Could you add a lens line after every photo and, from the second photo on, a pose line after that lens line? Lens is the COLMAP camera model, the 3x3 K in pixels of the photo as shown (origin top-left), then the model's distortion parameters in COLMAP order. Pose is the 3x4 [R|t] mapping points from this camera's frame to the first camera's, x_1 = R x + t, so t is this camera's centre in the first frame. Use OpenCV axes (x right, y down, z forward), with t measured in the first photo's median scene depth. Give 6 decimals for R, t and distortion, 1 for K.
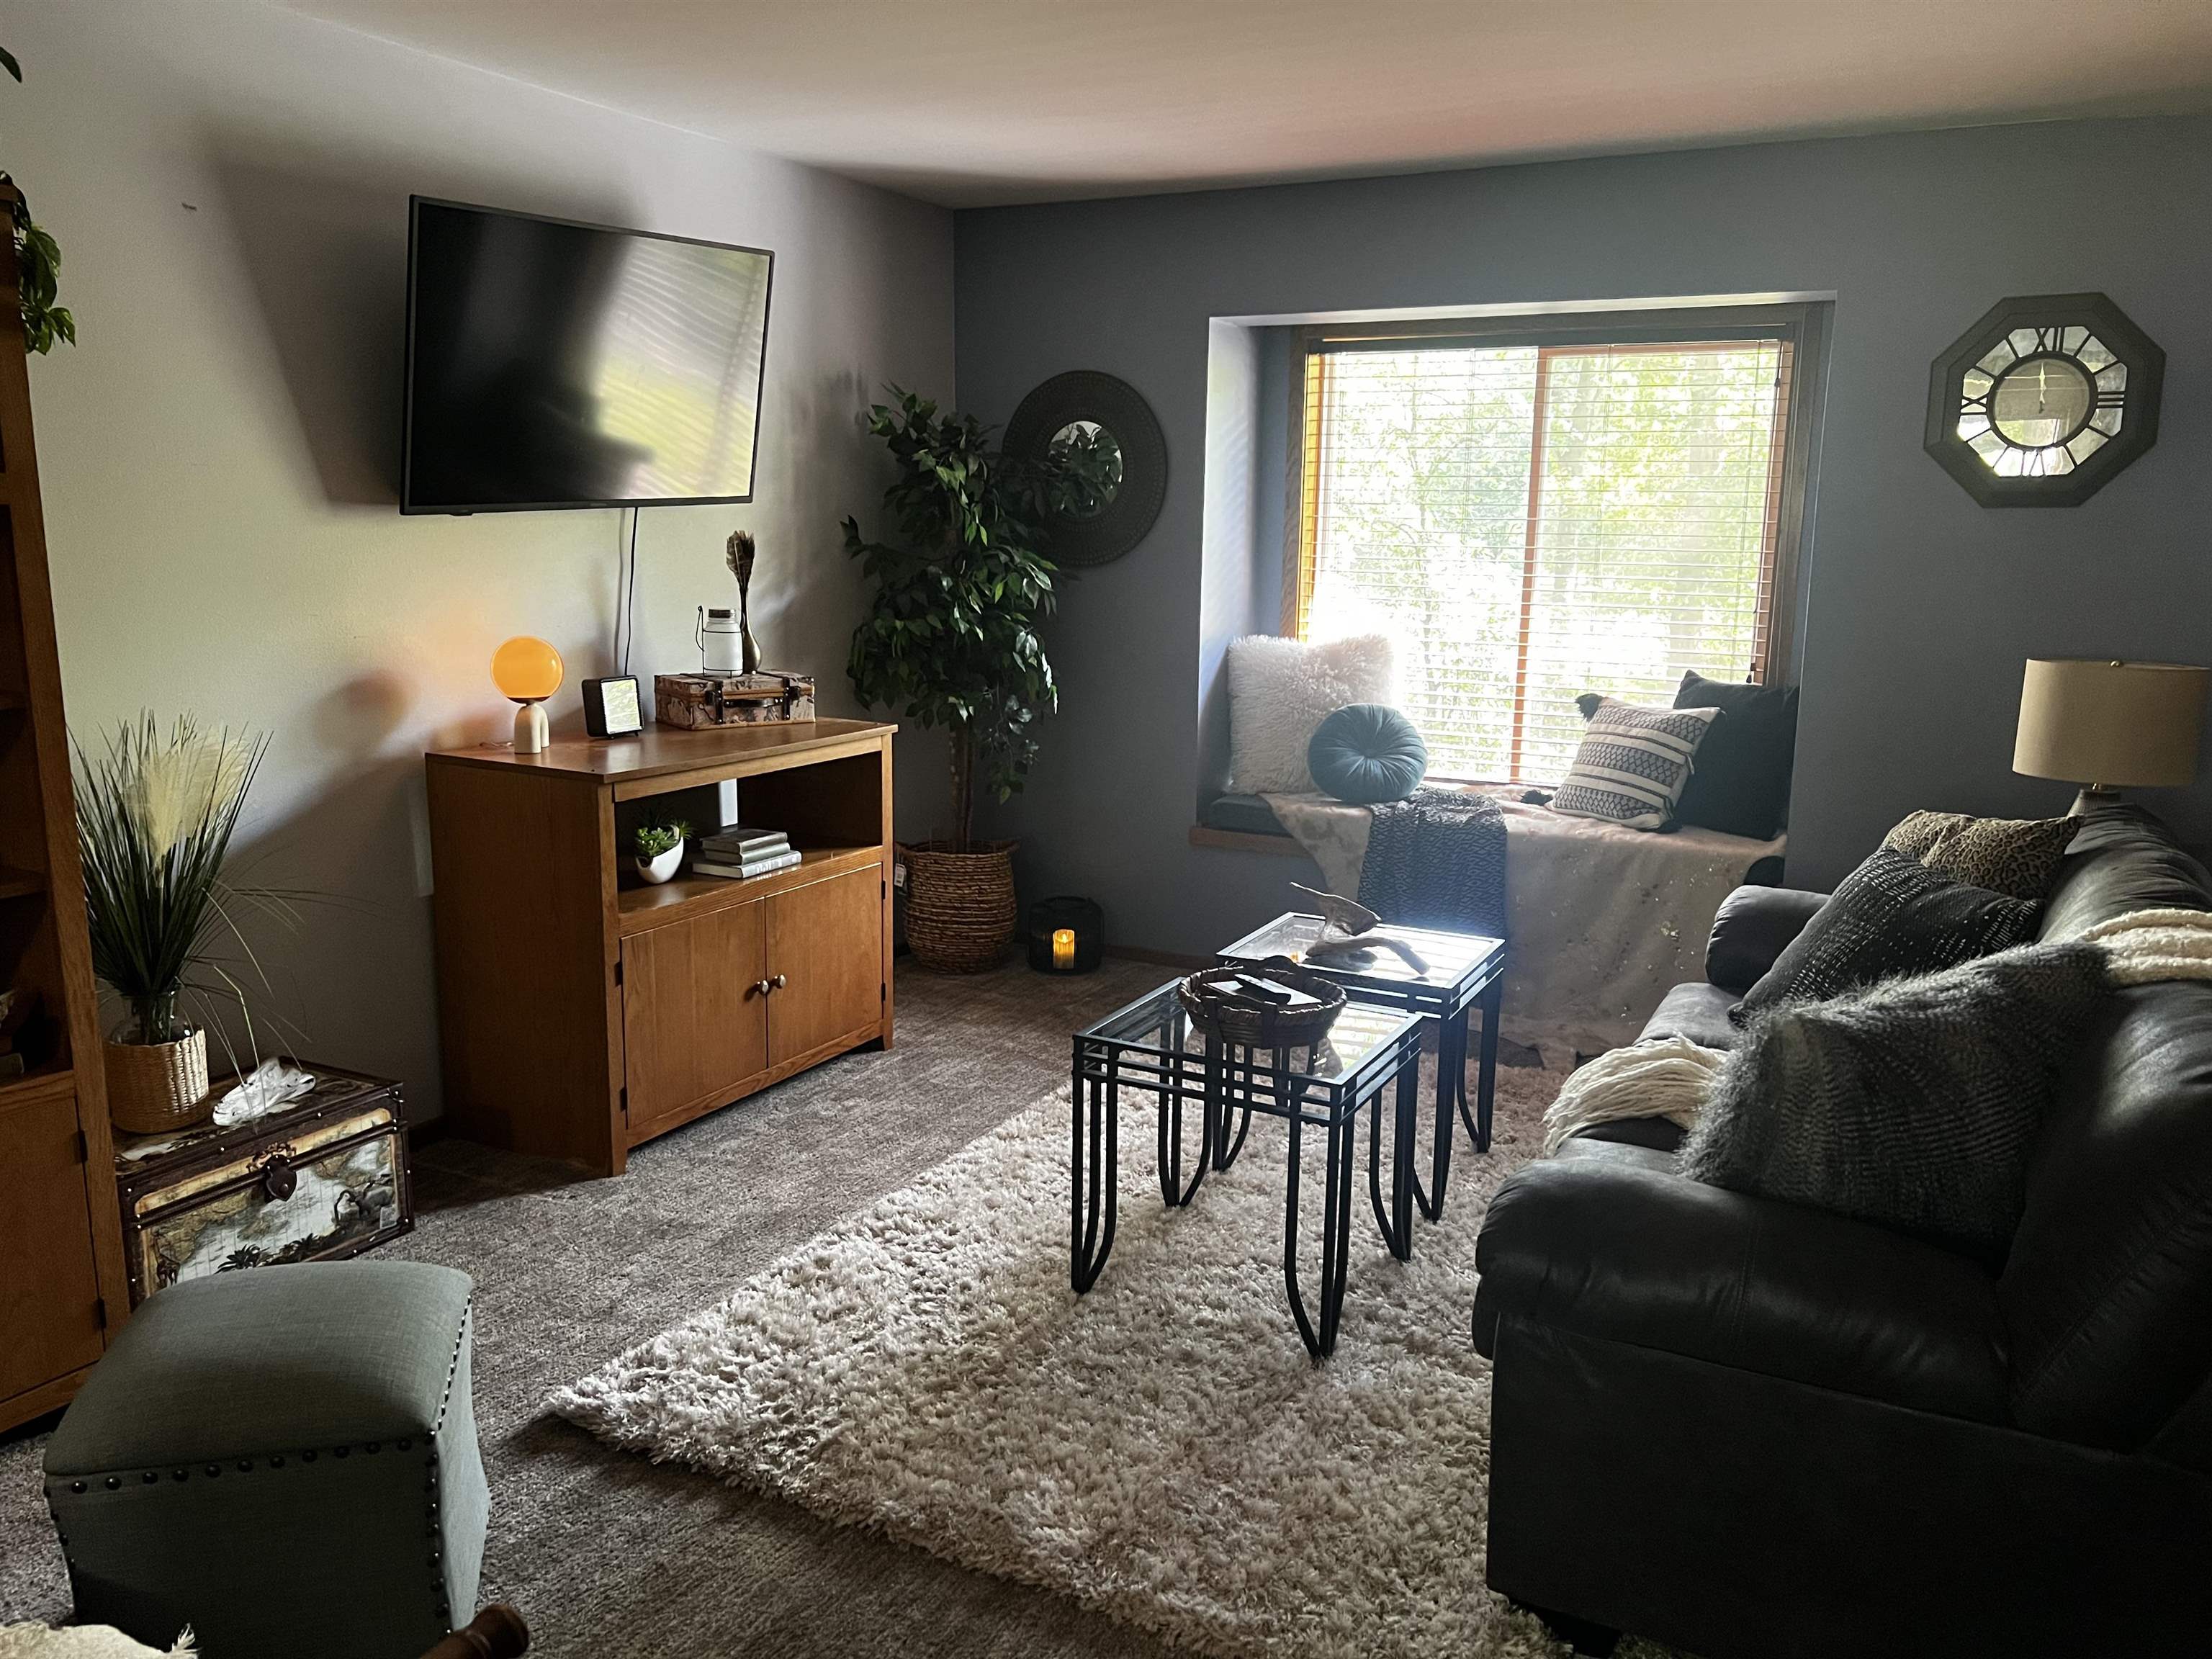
lens RADIAL K [[1660.9, 0, 1084.2], [0, 1660.9, 867.0], [0, 0, 1]] dist [0.023335, -0.042793]
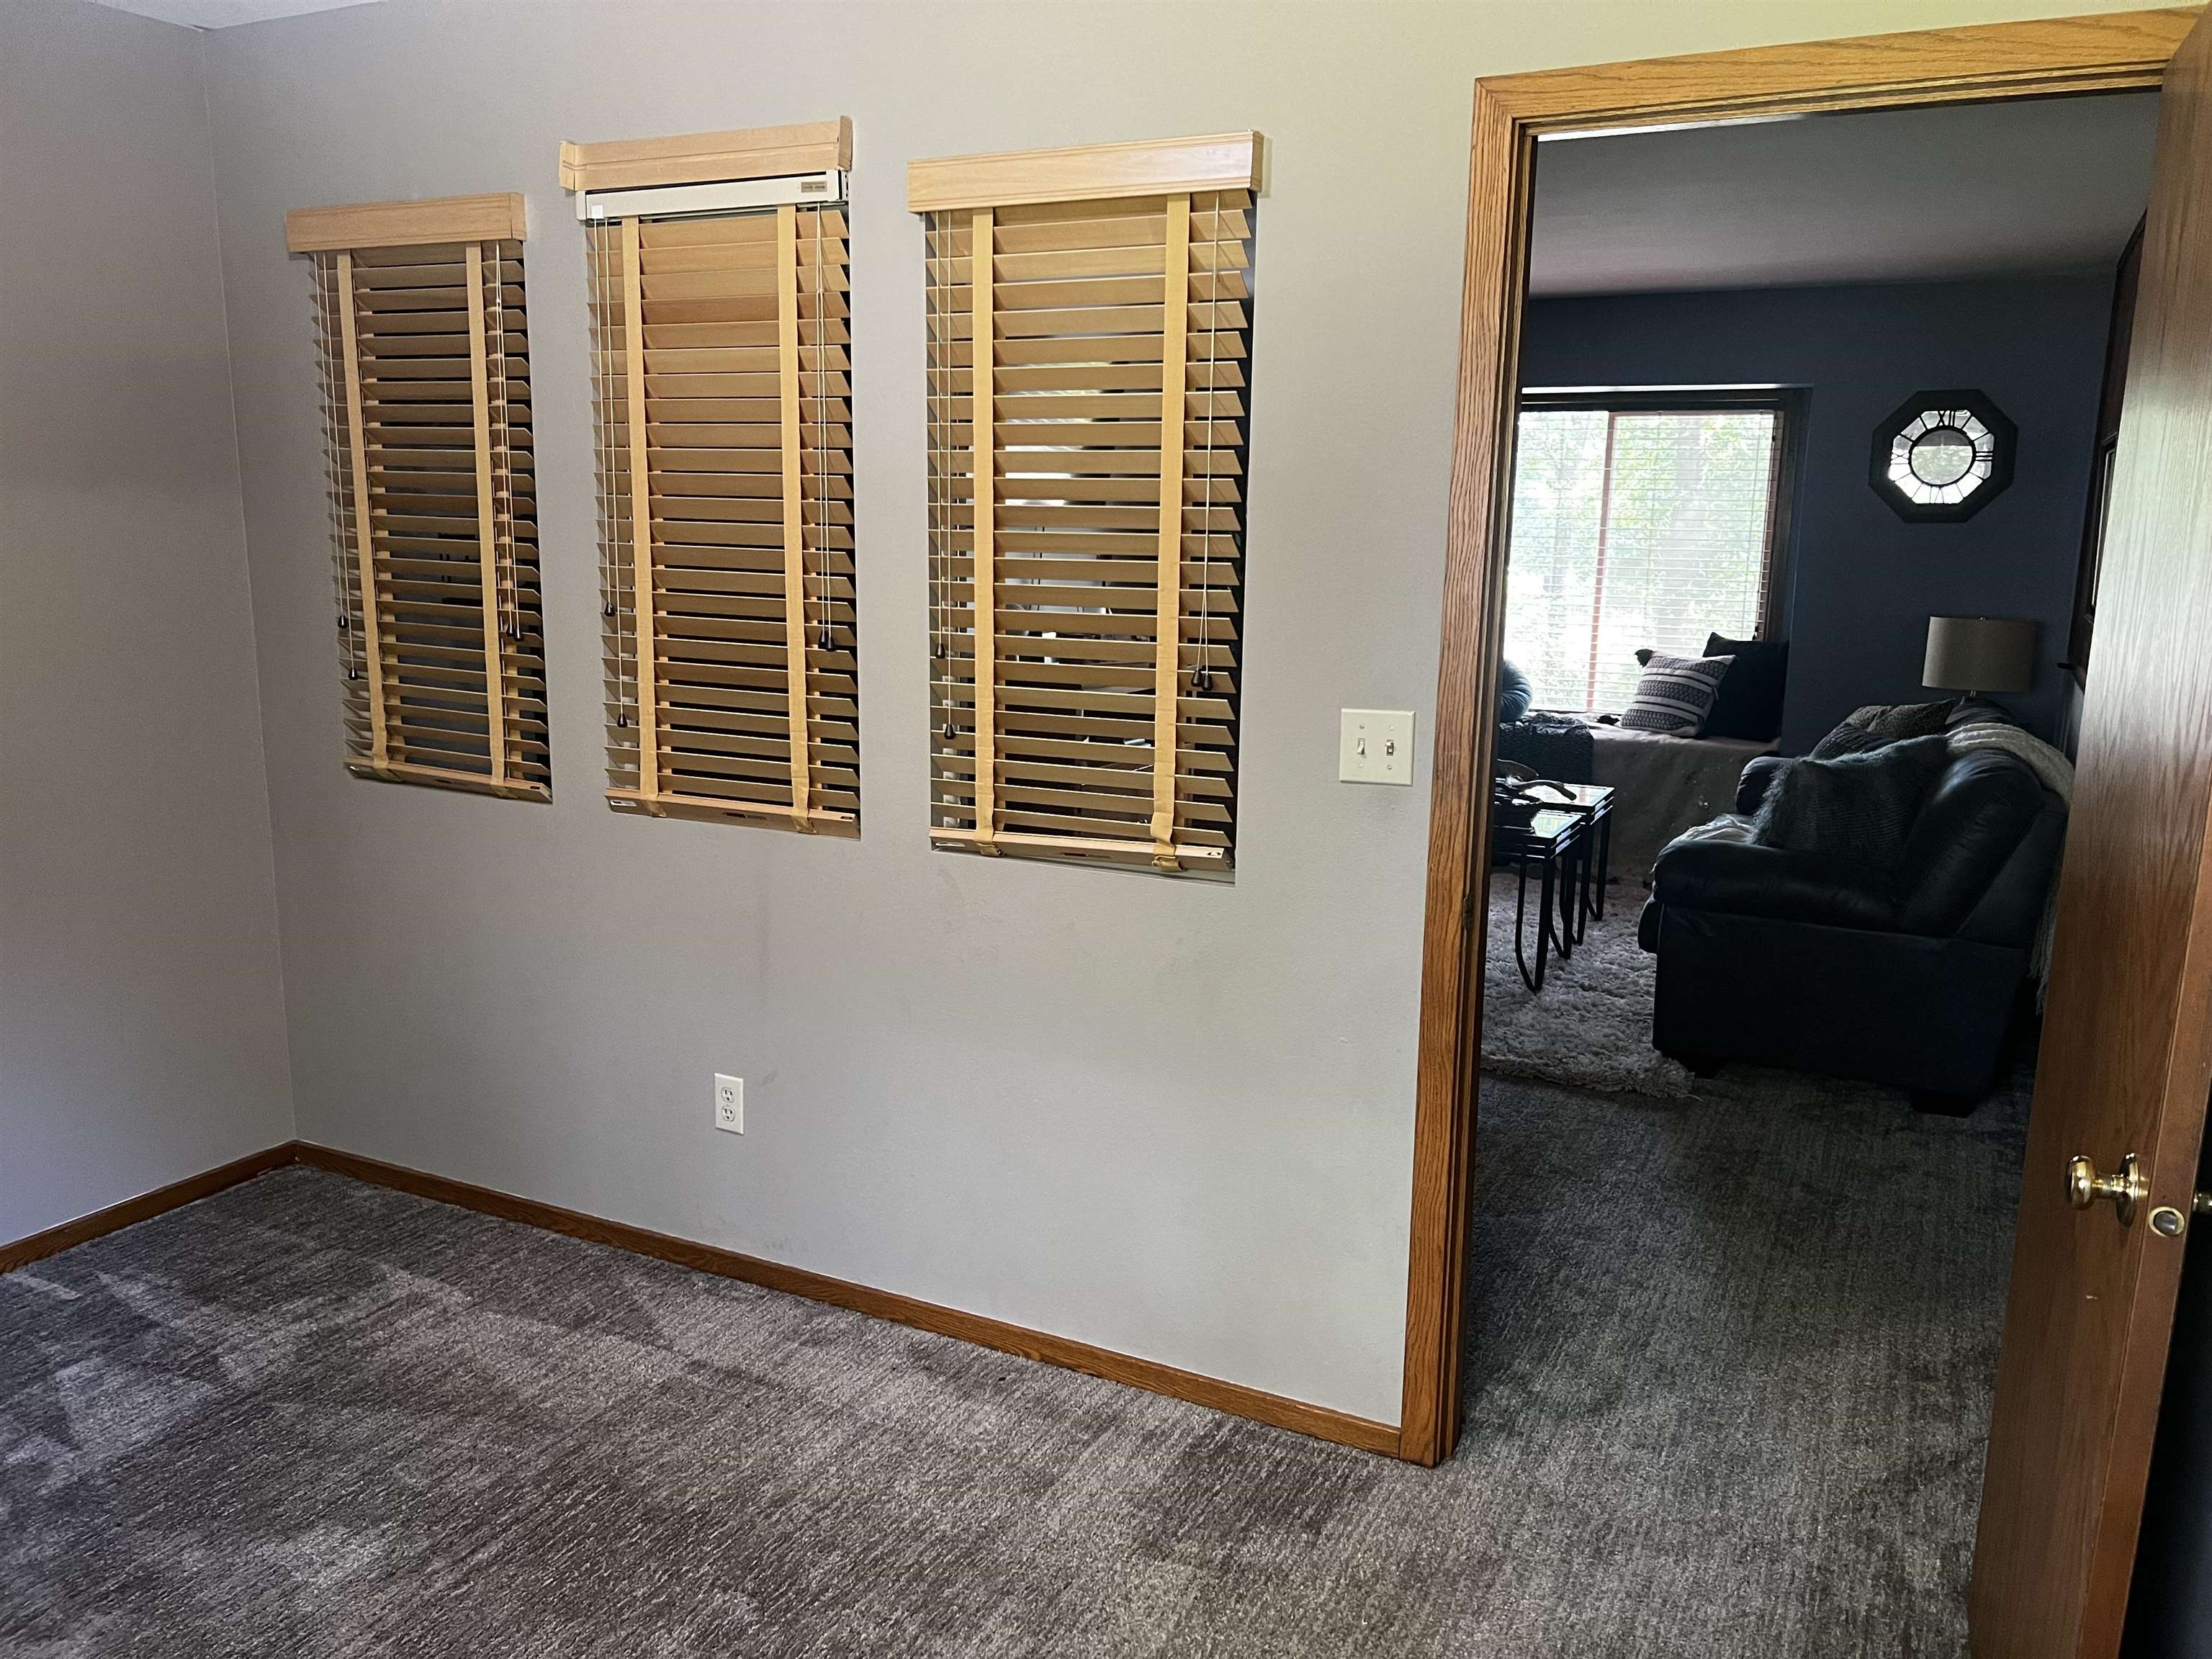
lens RADIAL K [[1660.9, 0, 1091.8], [0, 1660.9, 874.3], [0, 0, 1]] dist [0.023335, -0.042793]
pose [[0.999746, -0.001620, 0.022500, -0.229760], [0.001545, 0.999993, 0.003330, 0.094944], [-0.022505, -0.003295, 0.999741, -0.482139]]
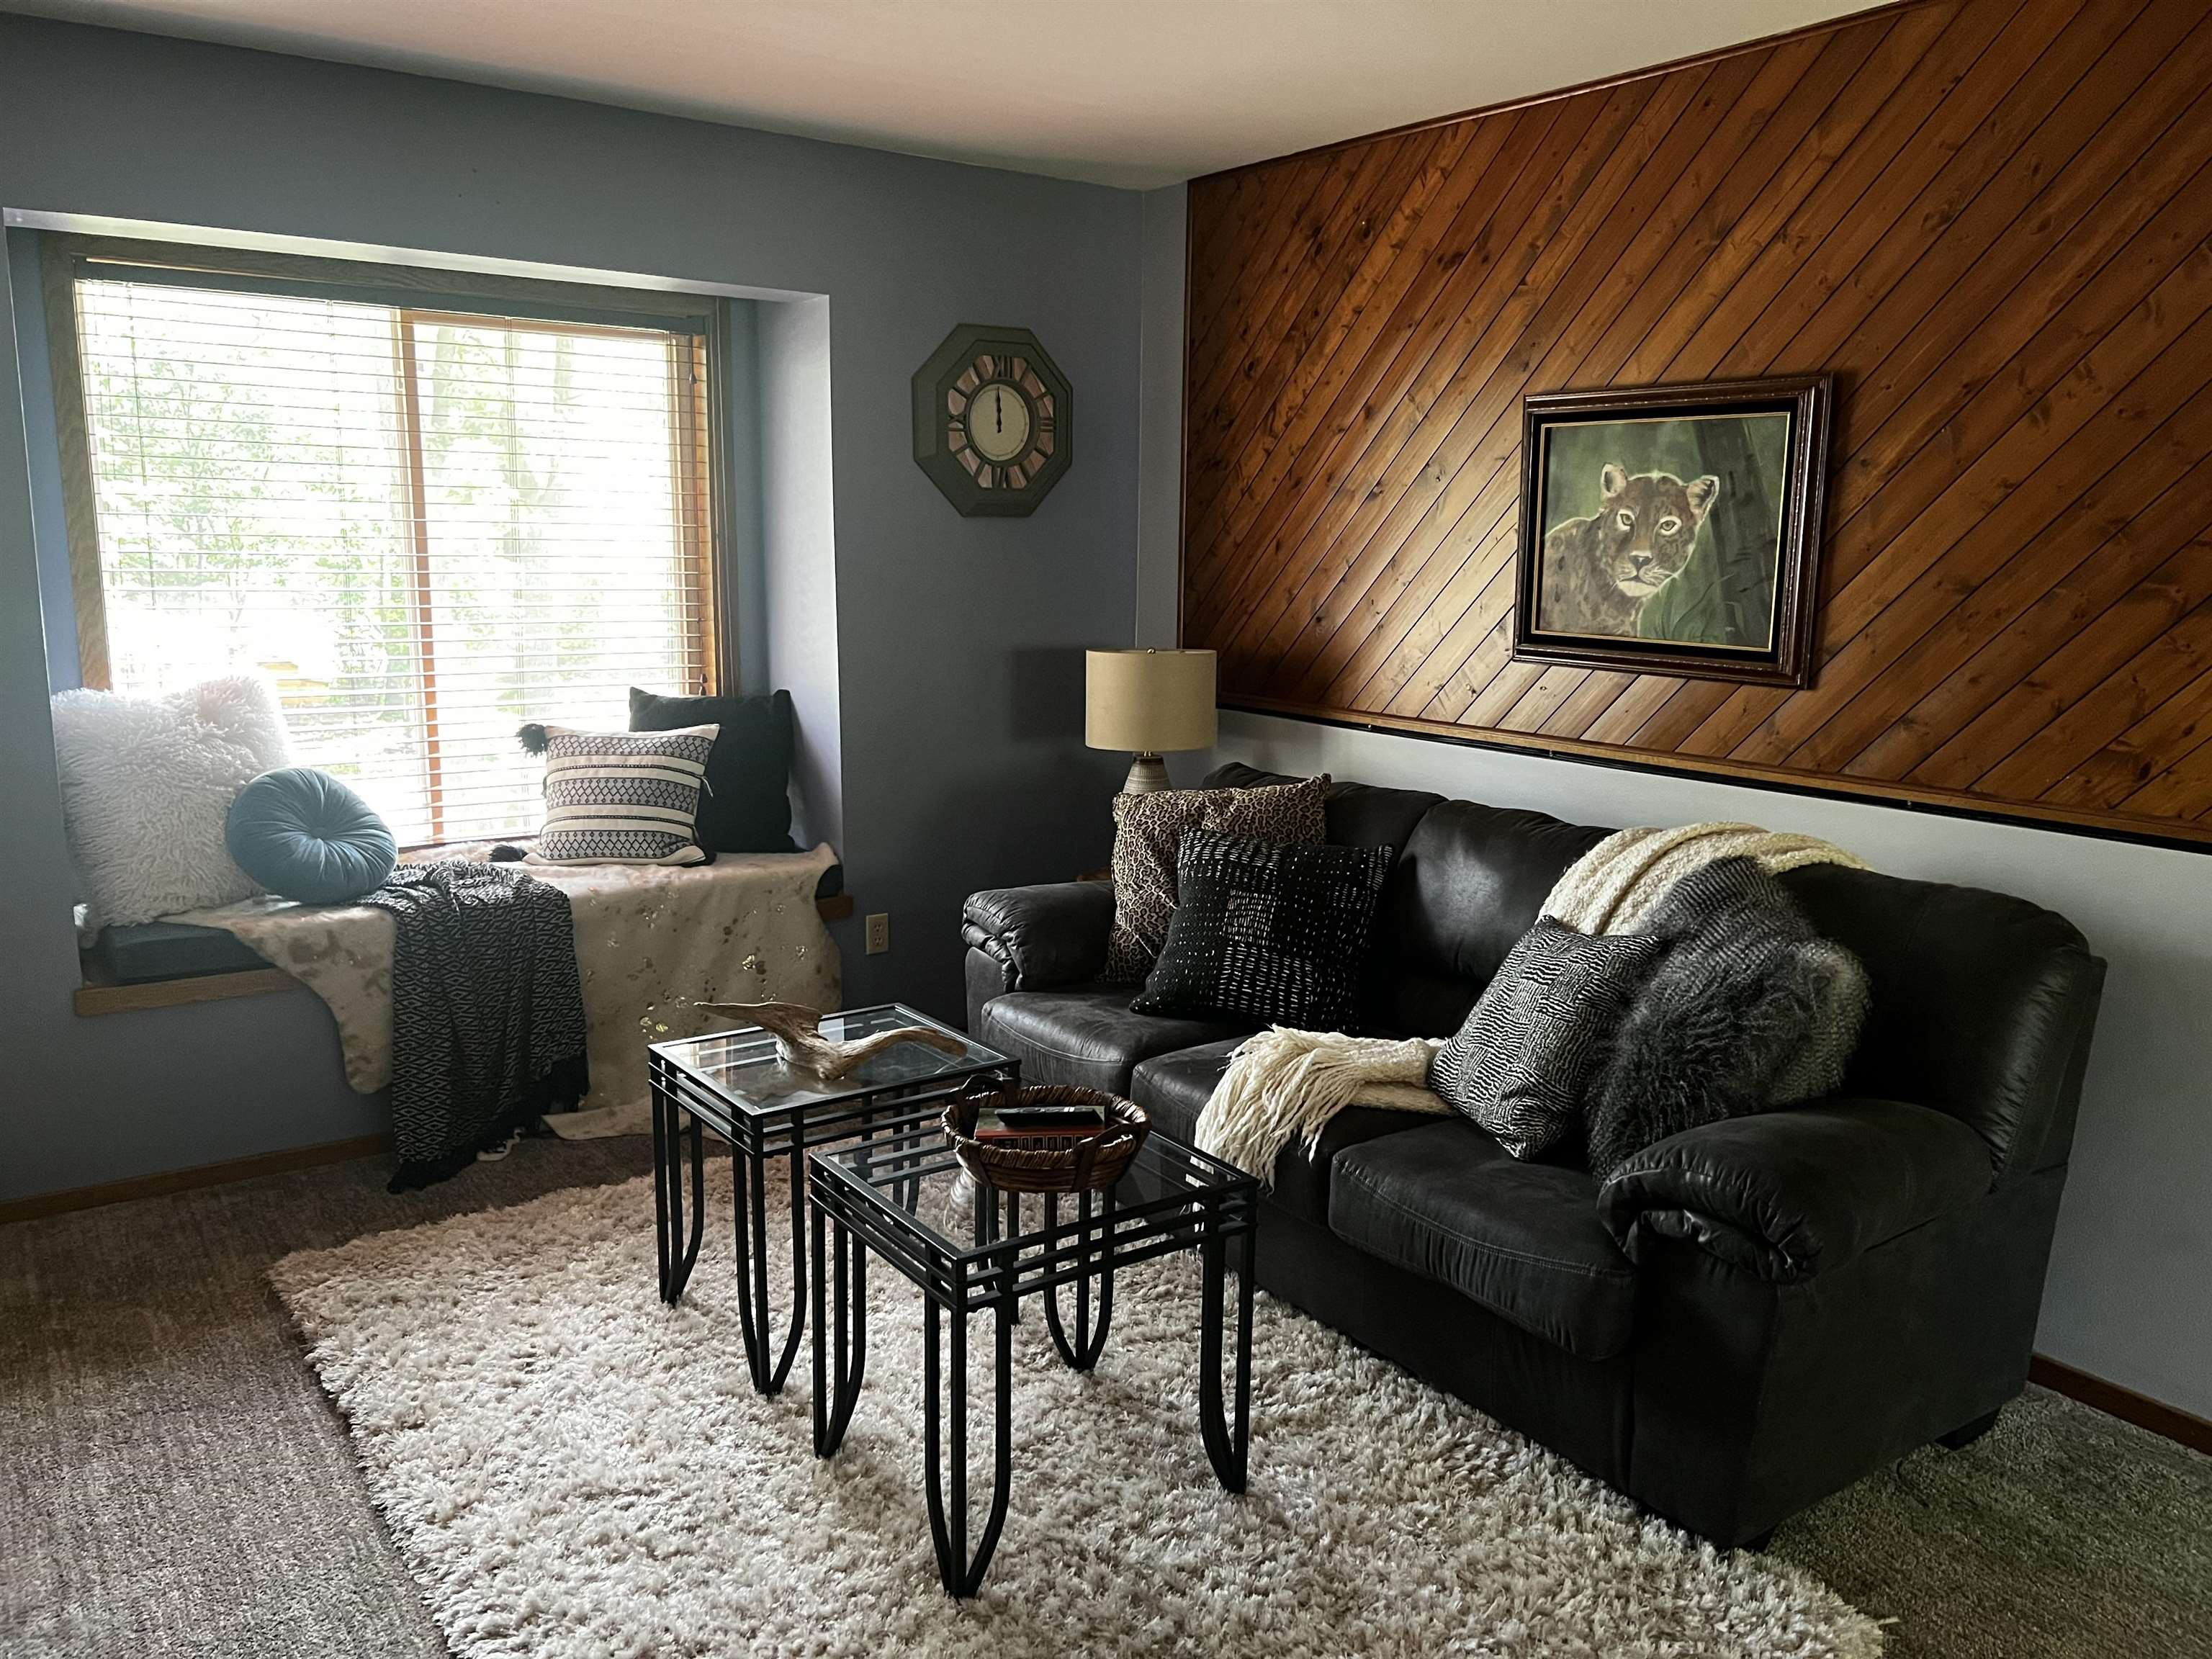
lens RADIAL K [[1660.9, 0, 1103.3], [0, 1660.9, 849.0], [0, 0, 1]] dist [0.023335, -0.042793]
pose [[0.442709, -0.172308, 0.879954, -0.359435], [0.172254, 0.979427, 0.105124, -0.086839], [-0.879964, 0.105036, 0.463282, 0.376800]]
